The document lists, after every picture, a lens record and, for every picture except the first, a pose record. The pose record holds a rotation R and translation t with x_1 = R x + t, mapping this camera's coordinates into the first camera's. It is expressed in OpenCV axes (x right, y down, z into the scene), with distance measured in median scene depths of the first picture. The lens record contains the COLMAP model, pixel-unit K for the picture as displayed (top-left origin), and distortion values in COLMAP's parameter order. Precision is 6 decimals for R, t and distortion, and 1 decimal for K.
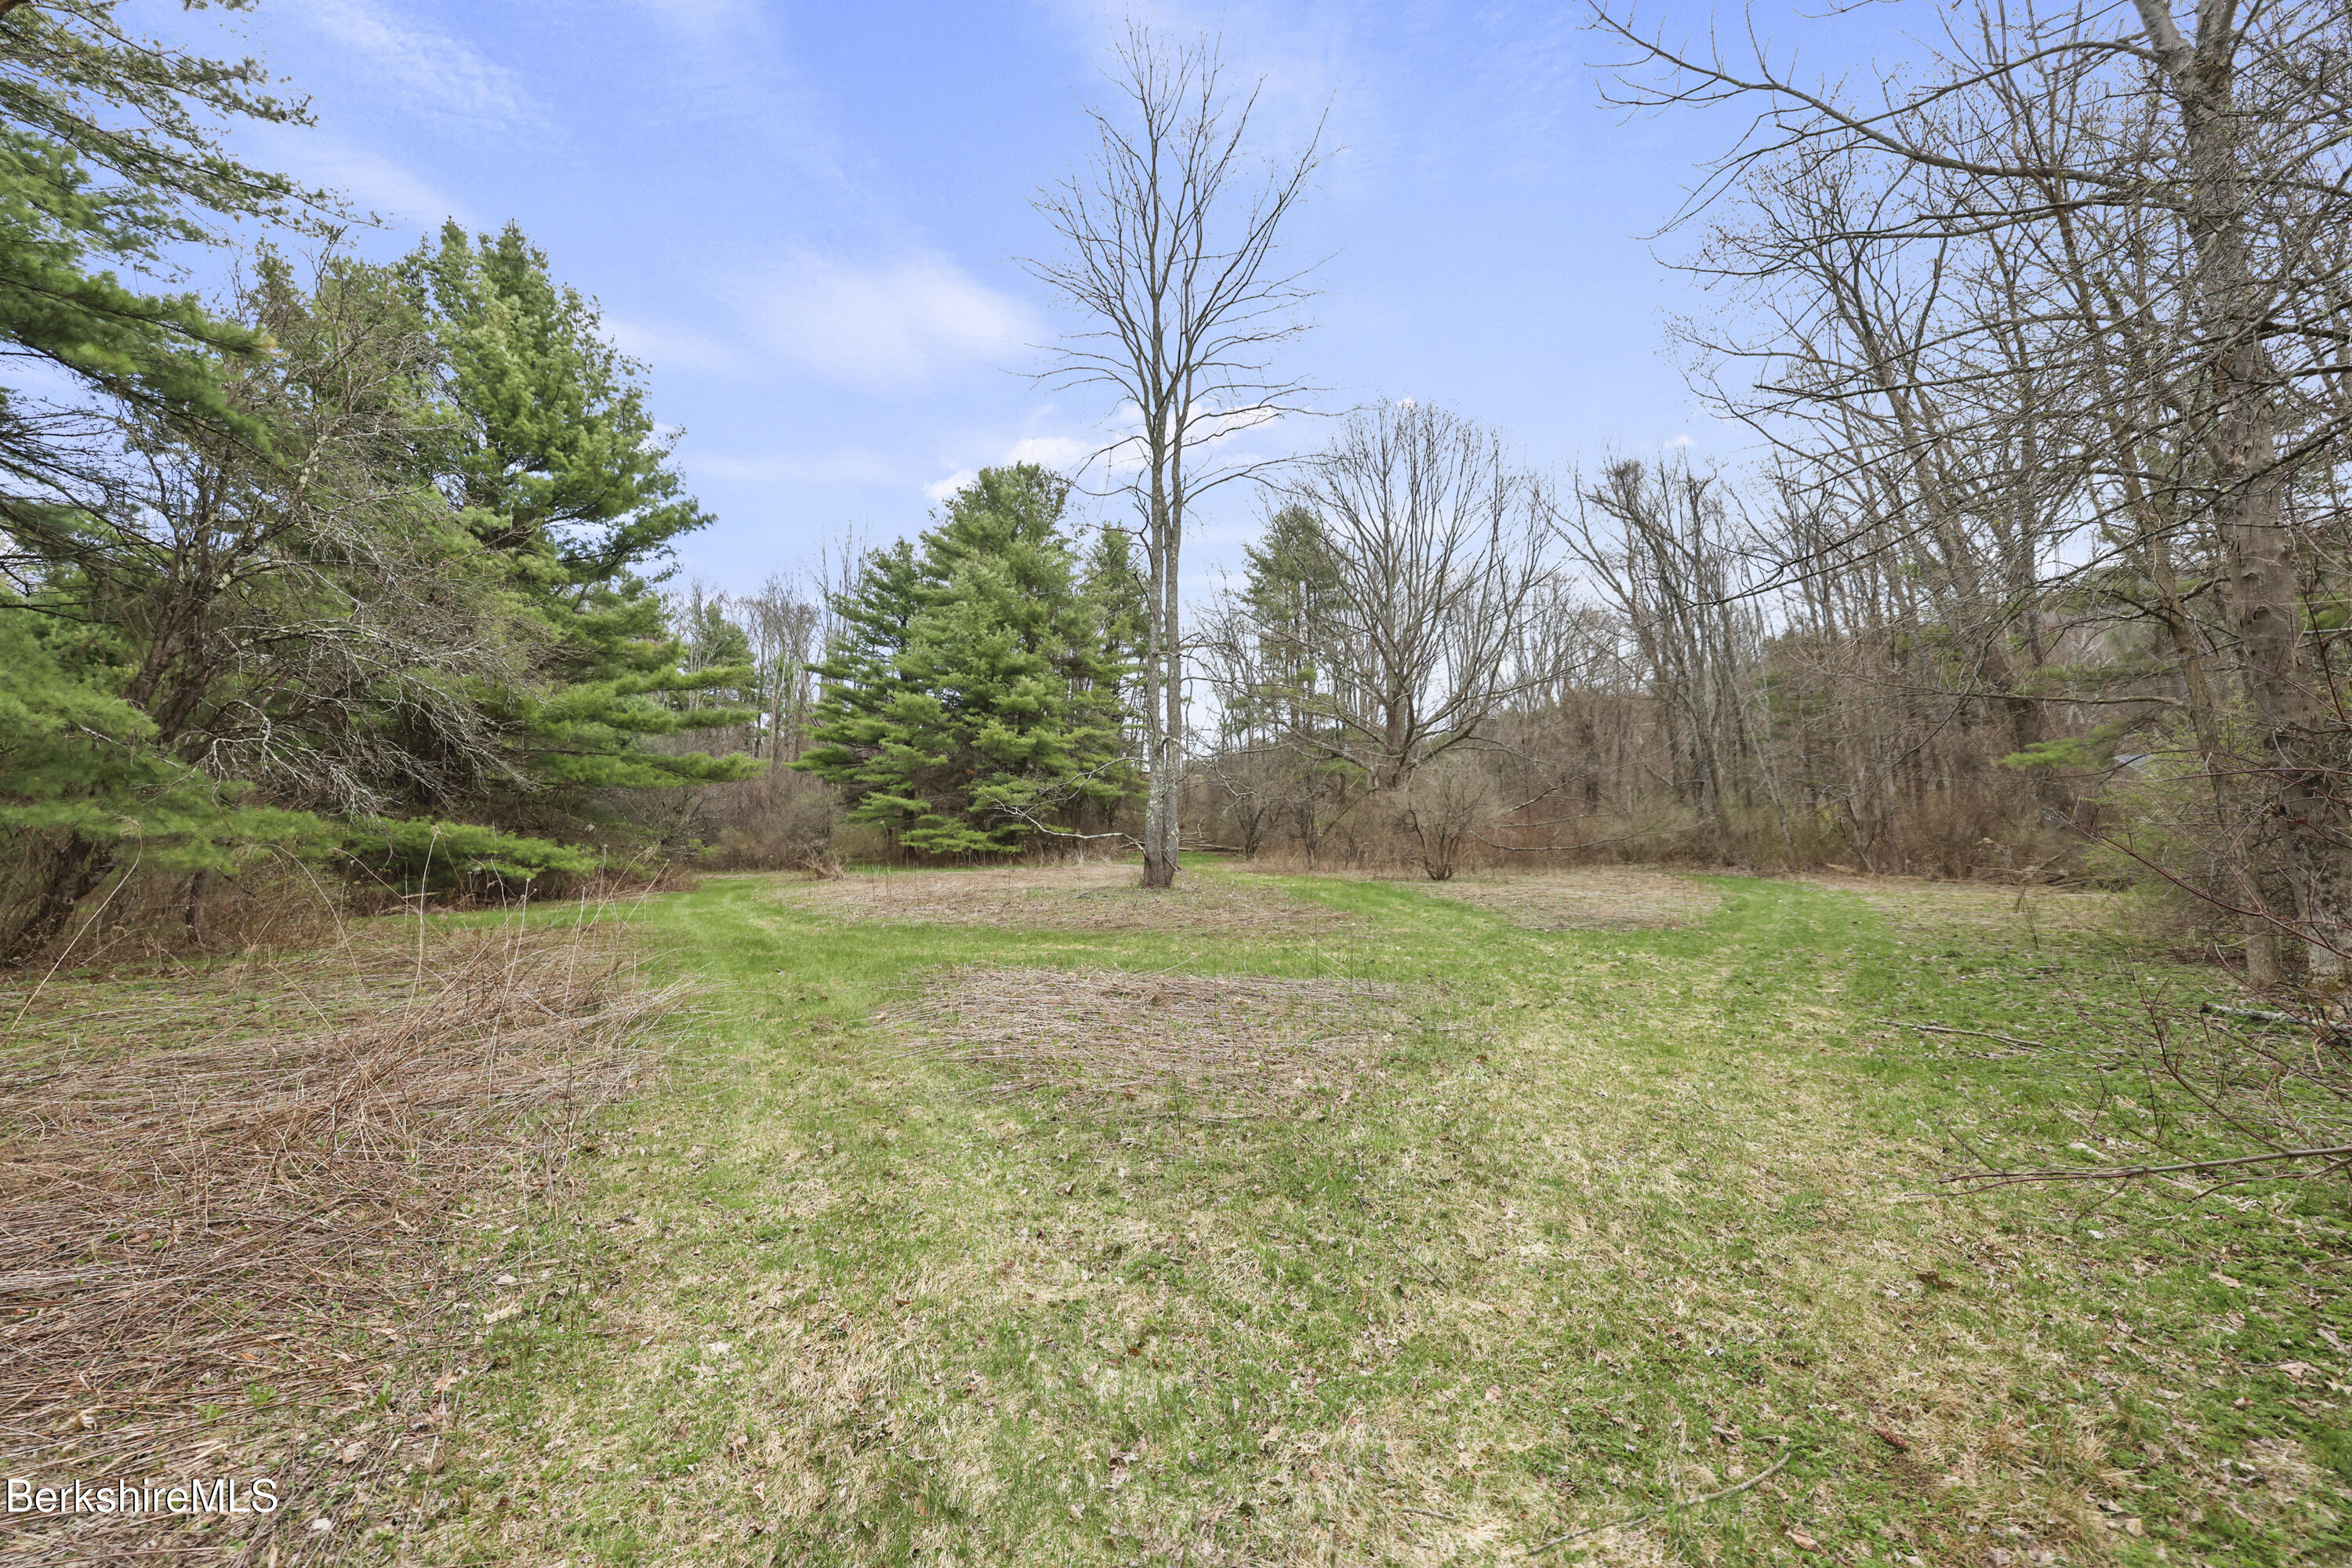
lens RADIAL K [[928.9, 0, 1176.0], [0, 928.9, 784.0], [0, 0, 1]] dist [-0.002808, -0.000192]
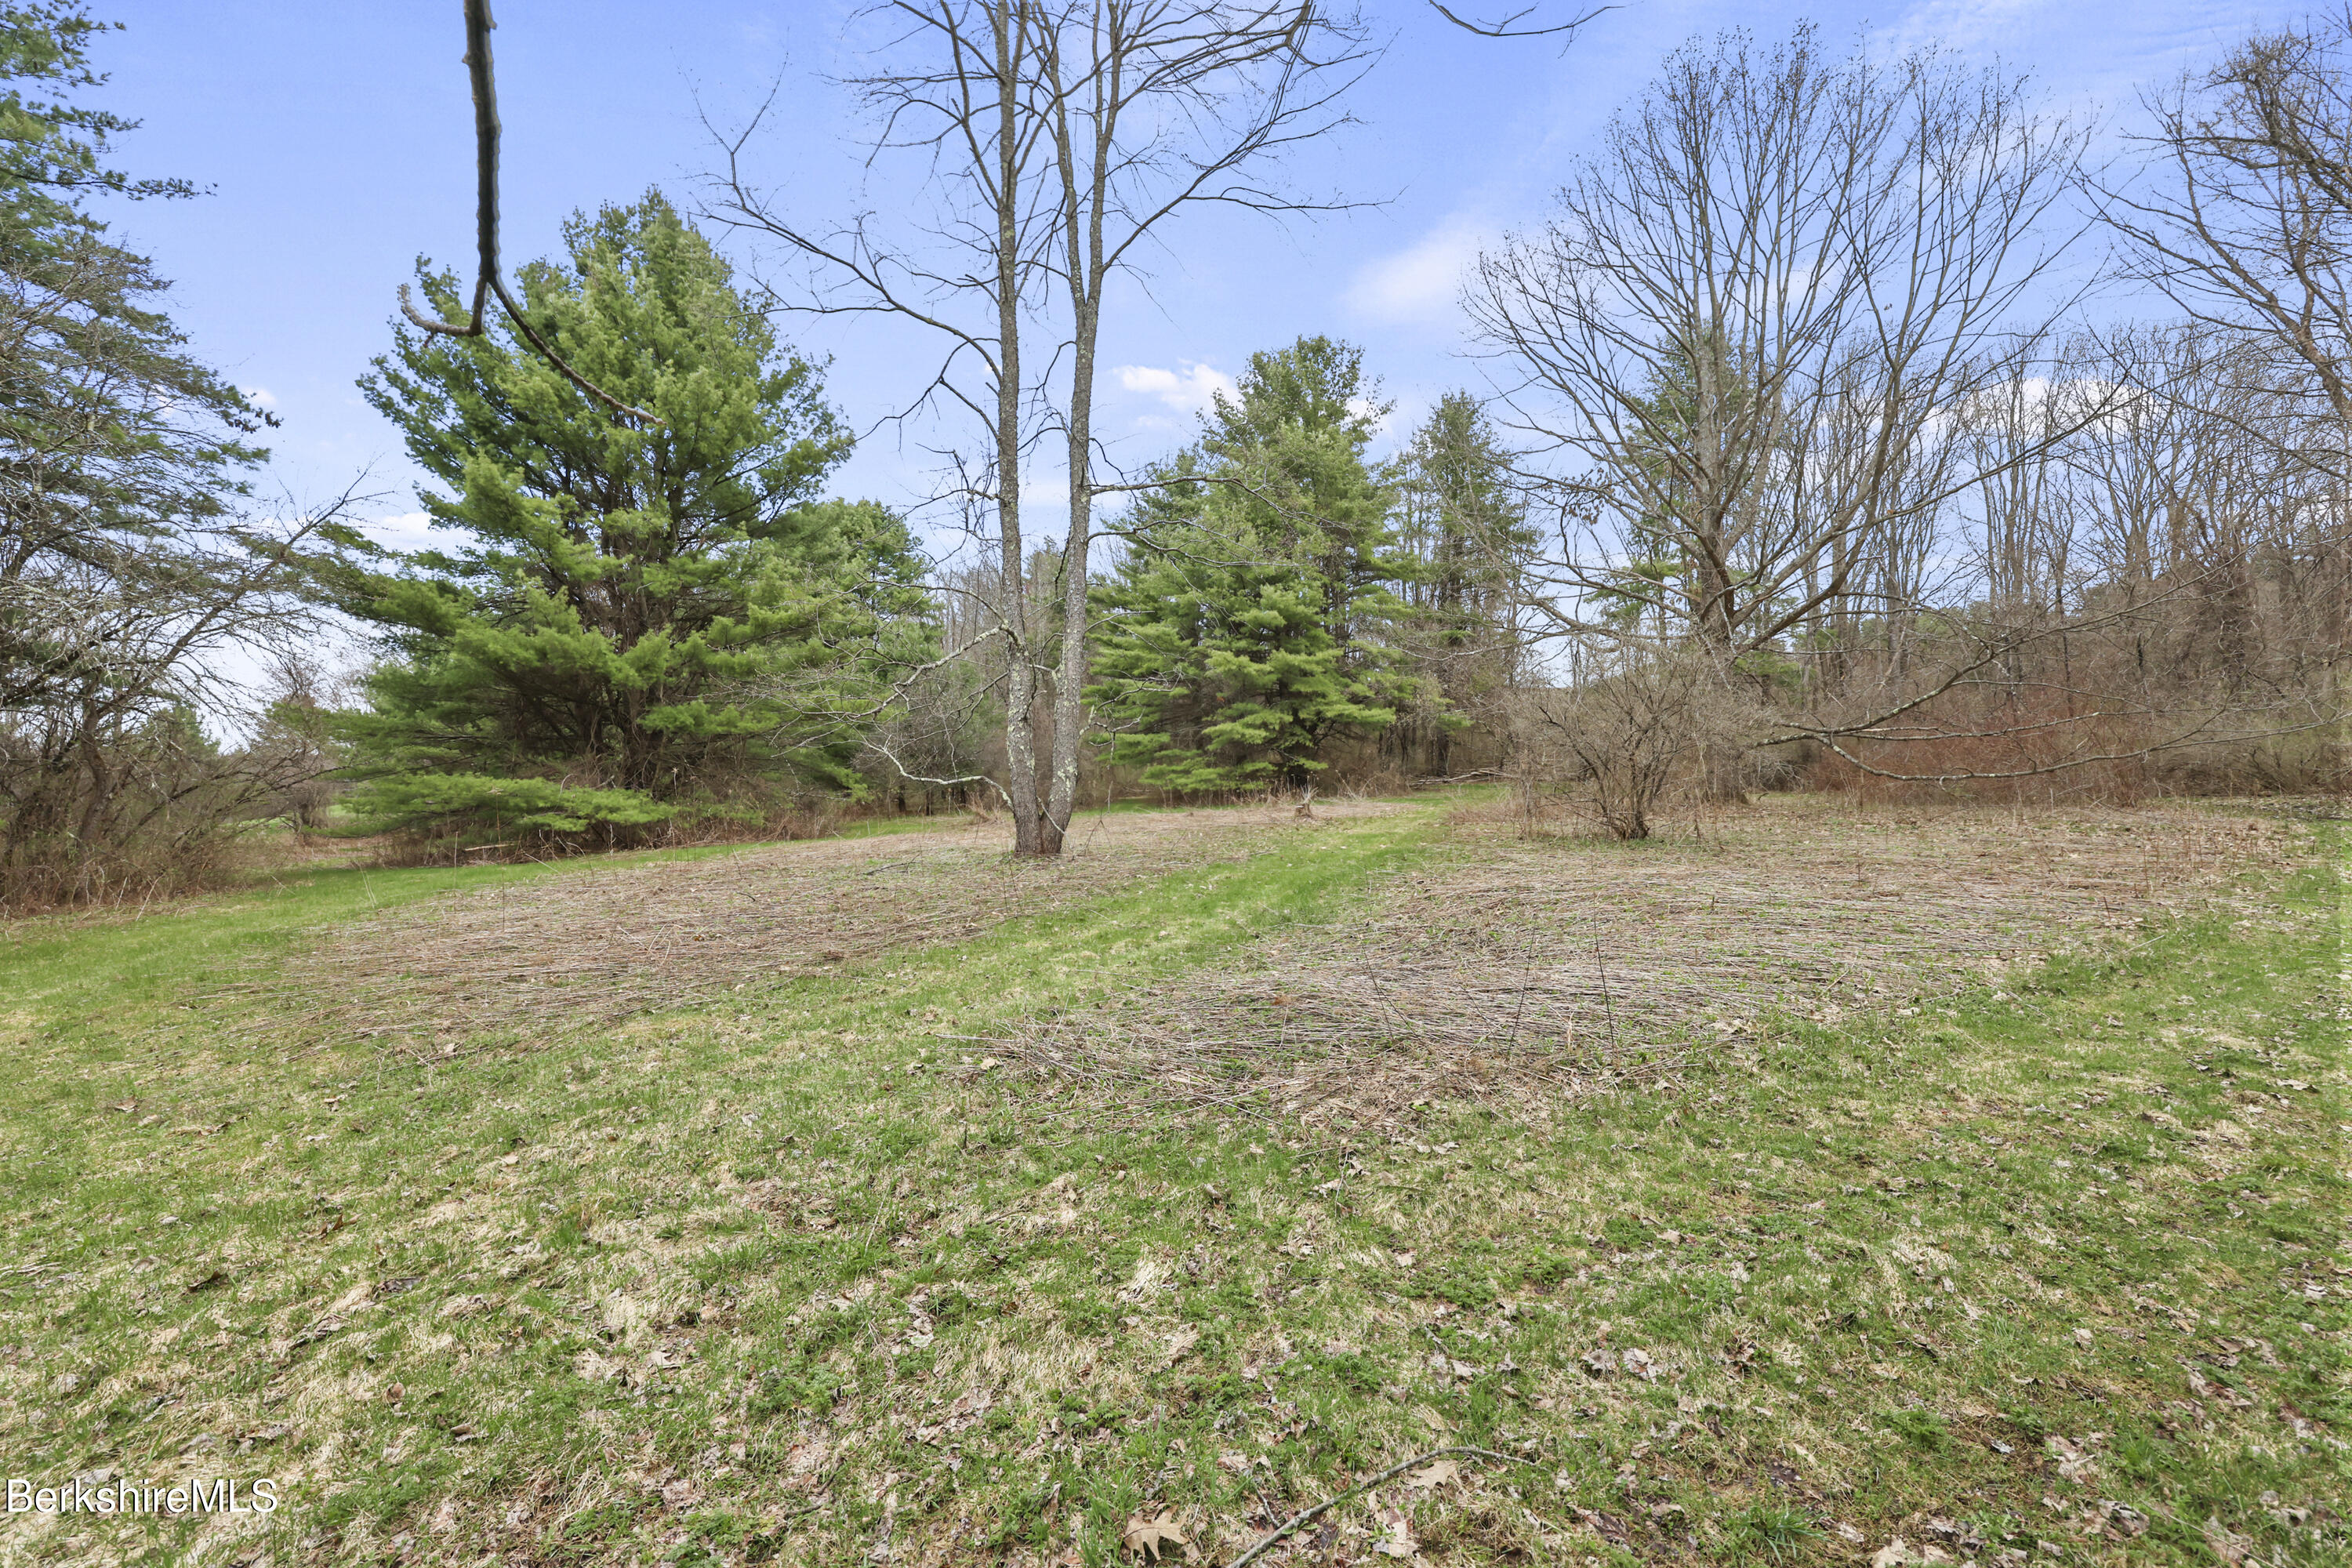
lens RADIAL K [[928.9, 0, 1176.0], [0, 928.9, 784.0], [0, 0, 1]] dist [-0.002808, -0.000192]
pose [[0.880965, -0.012479, -0.473016, 0.171718], [0.046568, 0.997086, 0.060424, 0.010974], [0.470884, -0.075259, 0.878979, 0.205351]]
